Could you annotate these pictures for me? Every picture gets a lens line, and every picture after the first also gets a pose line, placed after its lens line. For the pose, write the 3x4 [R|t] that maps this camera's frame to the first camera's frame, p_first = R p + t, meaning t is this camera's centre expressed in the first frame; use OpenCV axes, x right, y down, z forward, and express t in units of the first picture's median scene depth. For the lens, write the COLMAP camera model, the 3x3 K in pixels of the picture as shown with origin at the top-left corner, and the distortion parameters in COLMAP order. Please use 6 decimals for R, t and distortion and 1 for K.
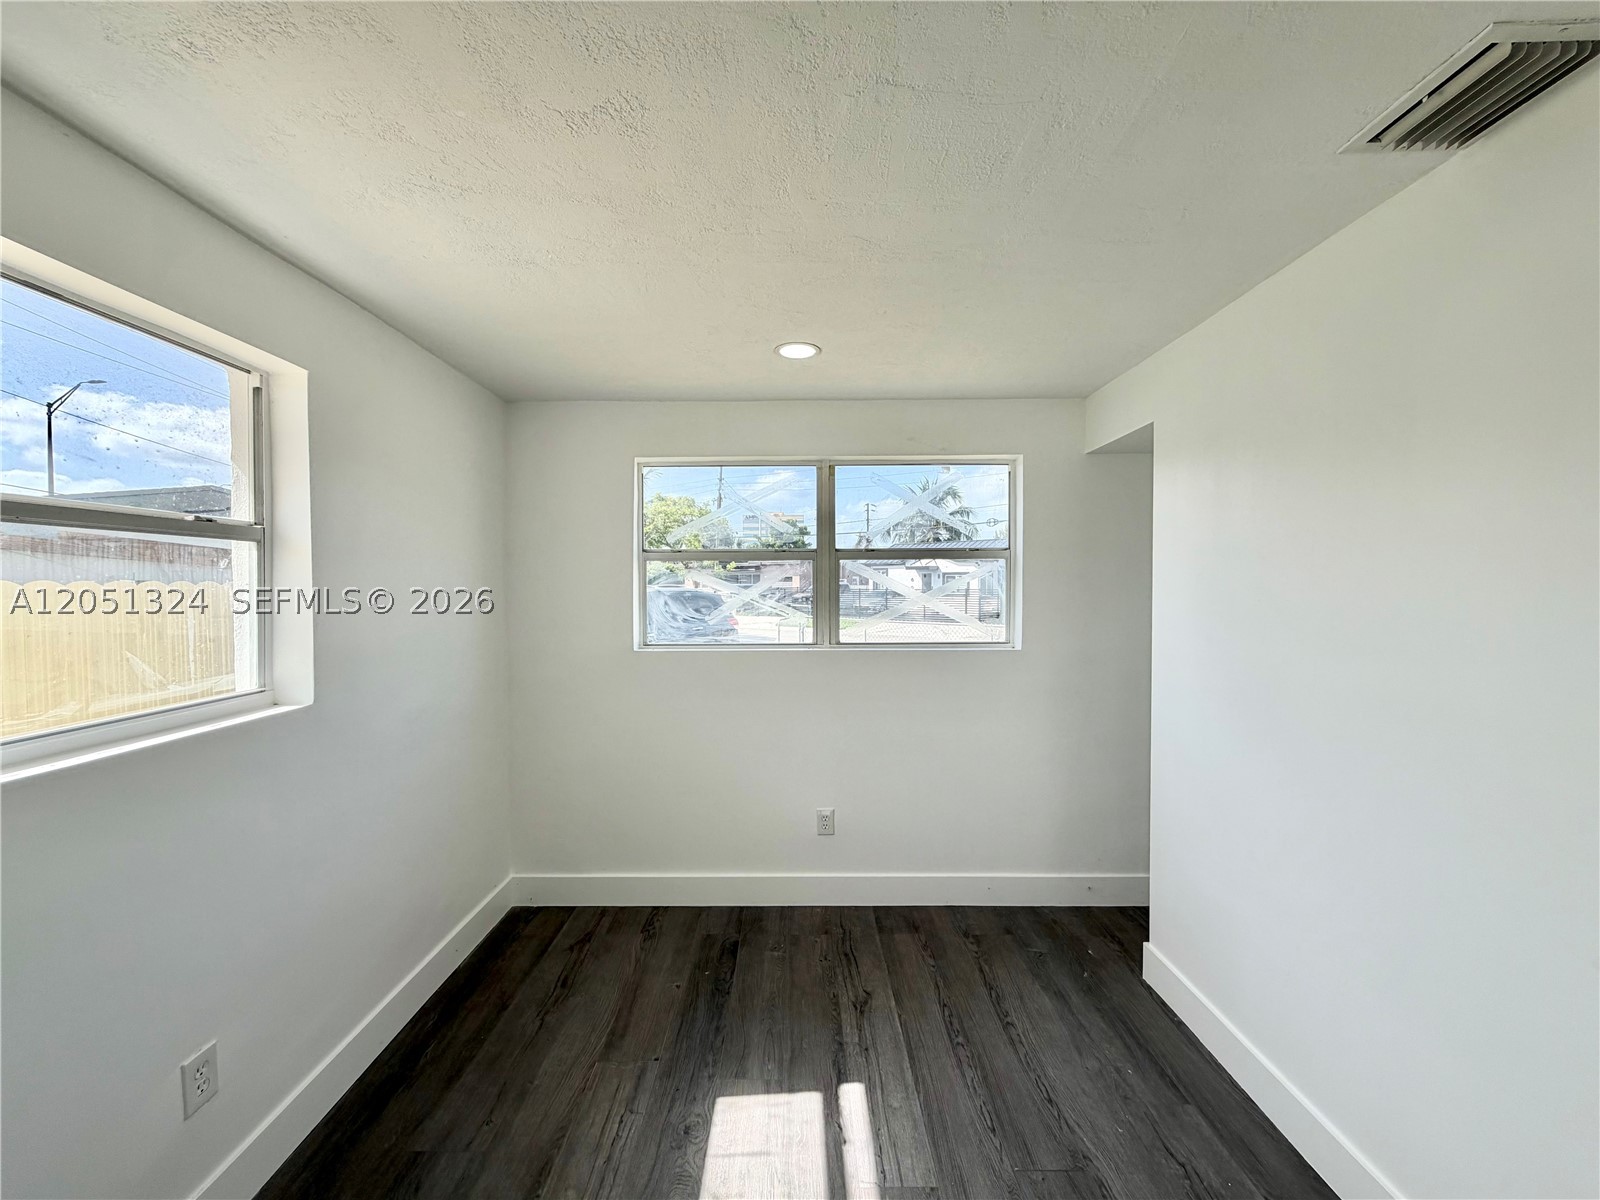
lens RADIAL K [[638.6, 0, 798.8], [0, 638.6, 607.8], [0, 0, 1]] dist [-0.000505, 0.000844]
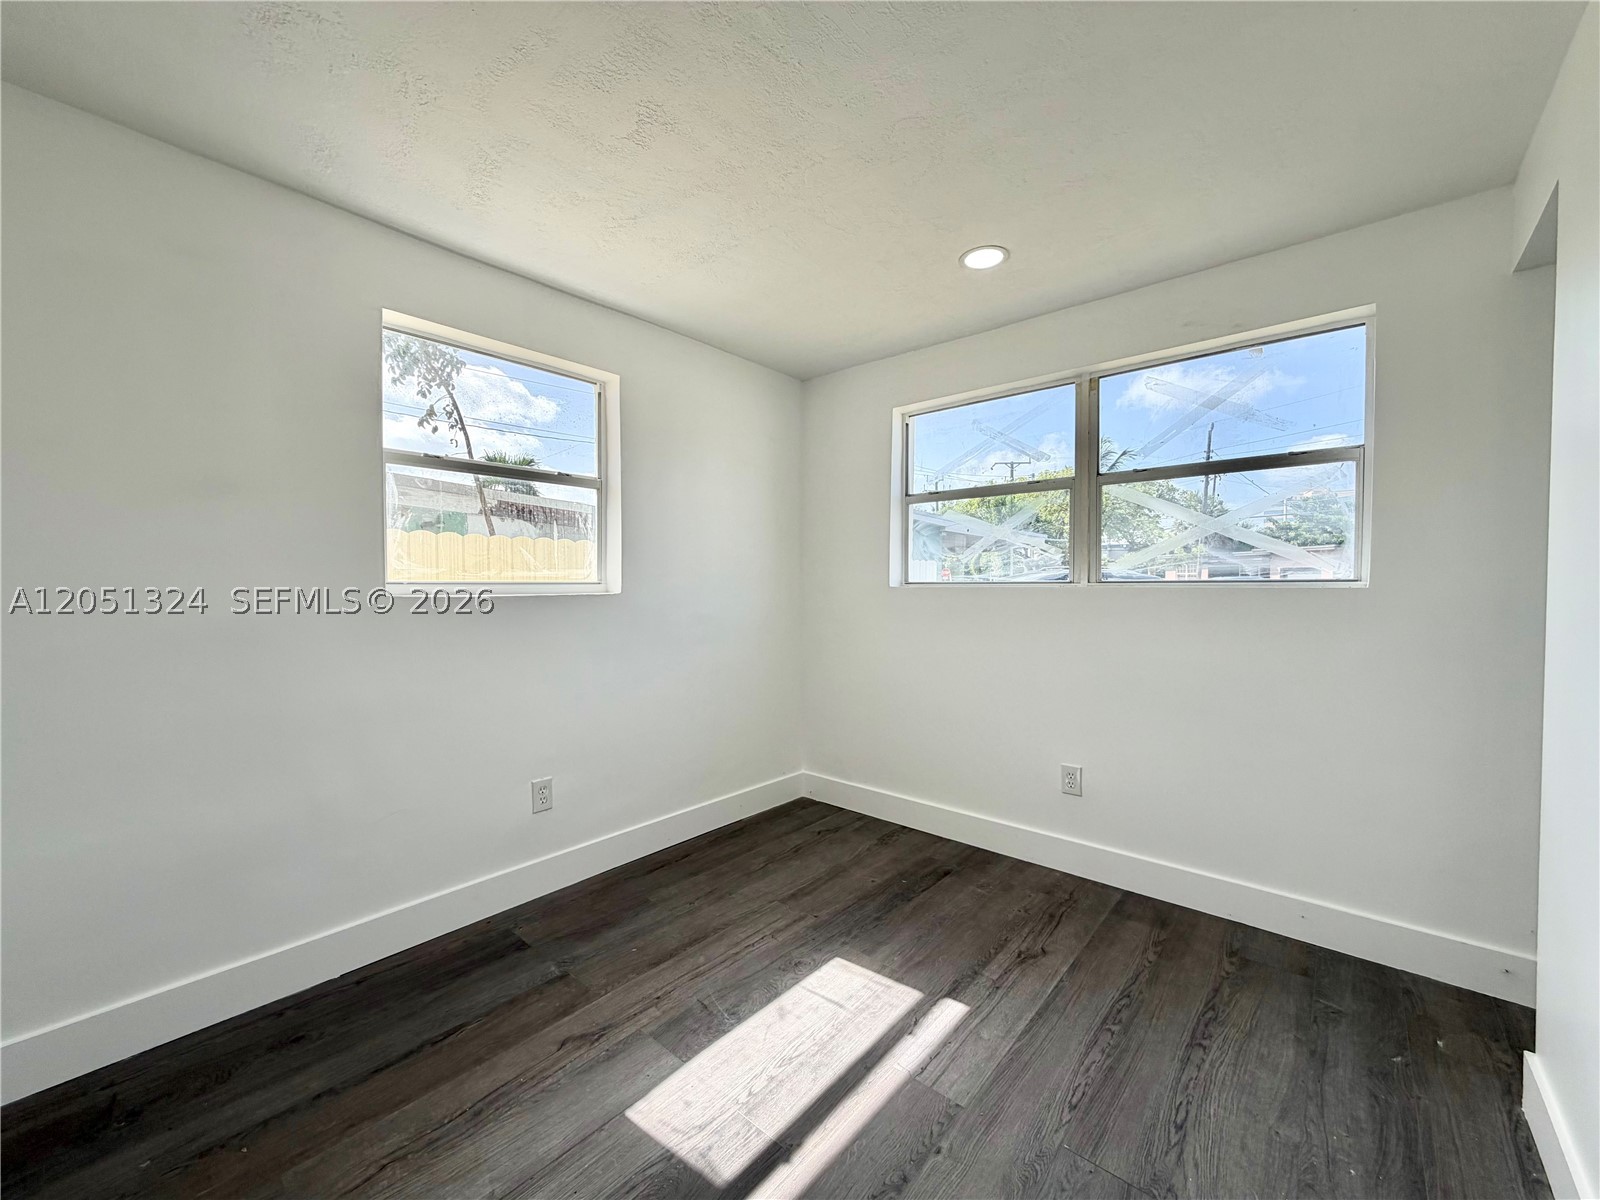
lens RADIAL K [[638.6, 0, 791.8], [0, 638.6, 604.5], [0, 0, 1]] dist [-0.000505, 0.000844]
pose [[0.750722, 0.022834, -0.660223, 0.447074], [-0.023291, 0.999696, 0.008092, 0.124229], [0.660207, 0.009302, 0.751026, 0.092184]]
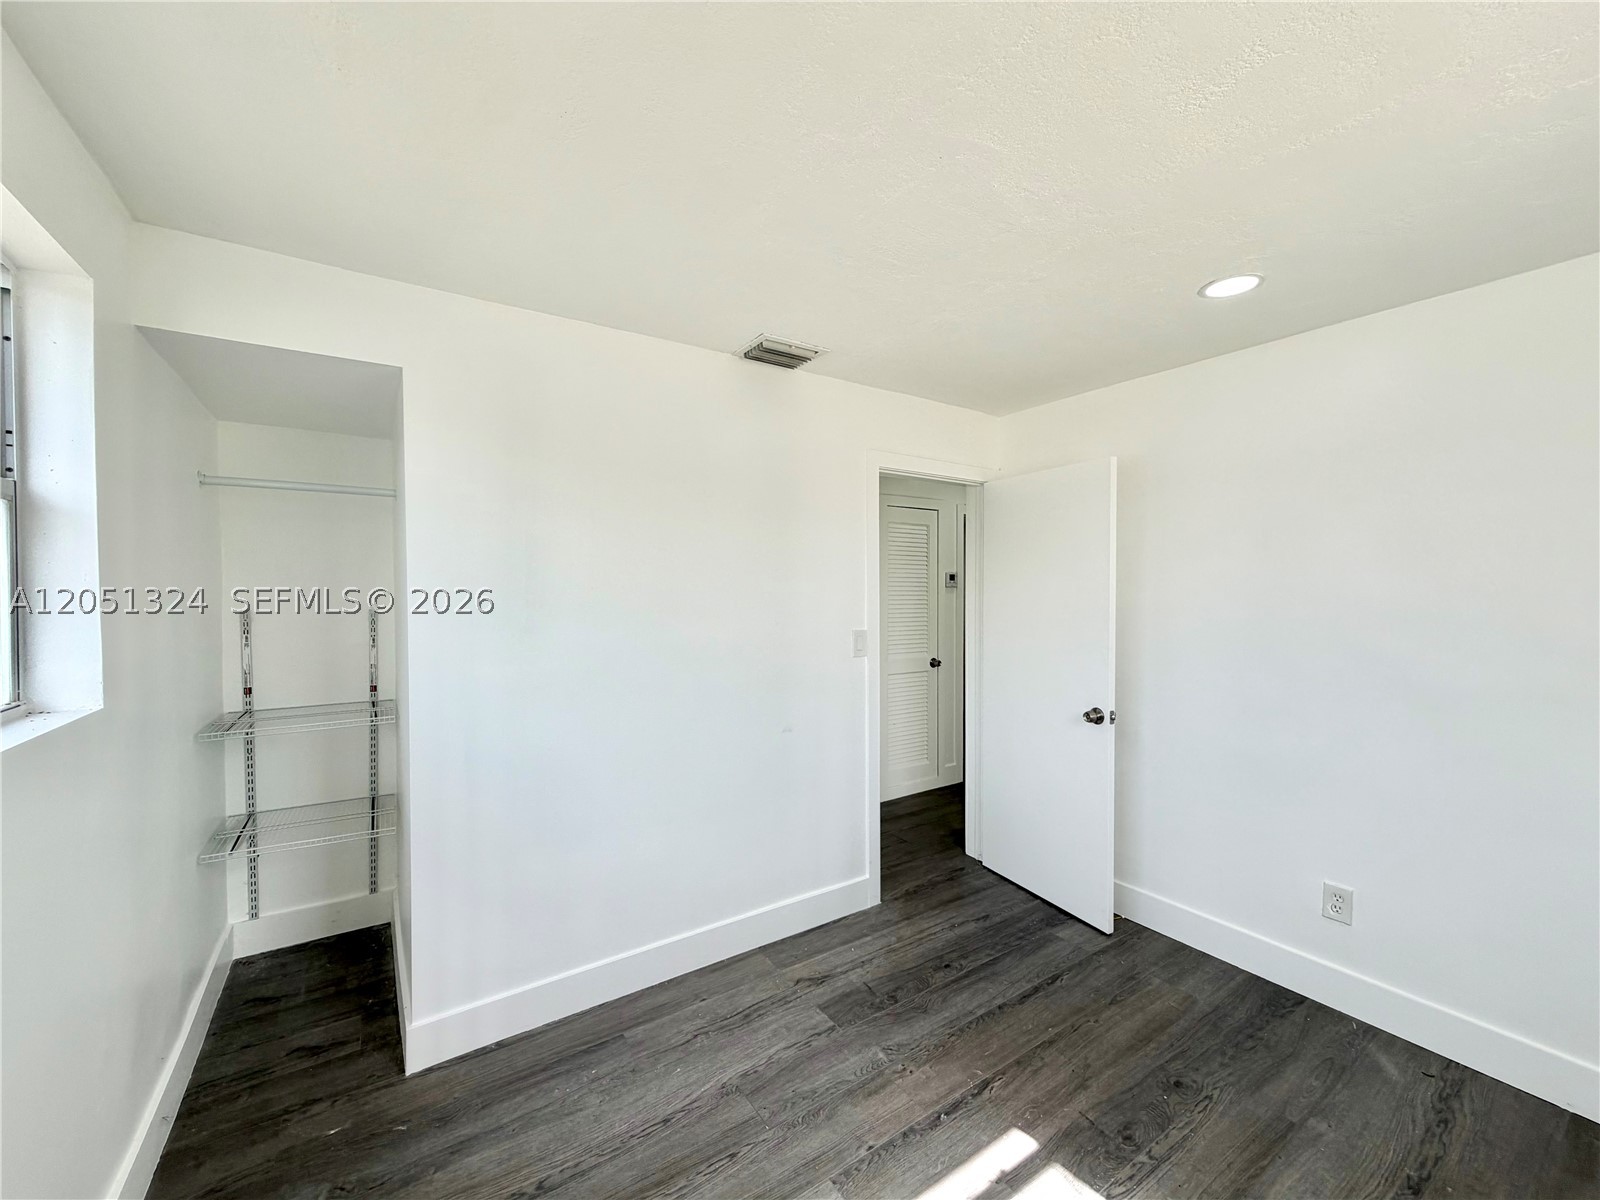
lens RADIAL K [[638.6, 0, 791.5], [0, 638.6, 611.6], [0, 0, 1]] dist [-0.000505, 0.000844]
pose [[-0.554610, -0.024049, 0.831763, -0.395279], [0.026187, 0.998583, 0.046333, -0.014233], [-0.831698, 0.047478, -0.553195, 1.109982]]
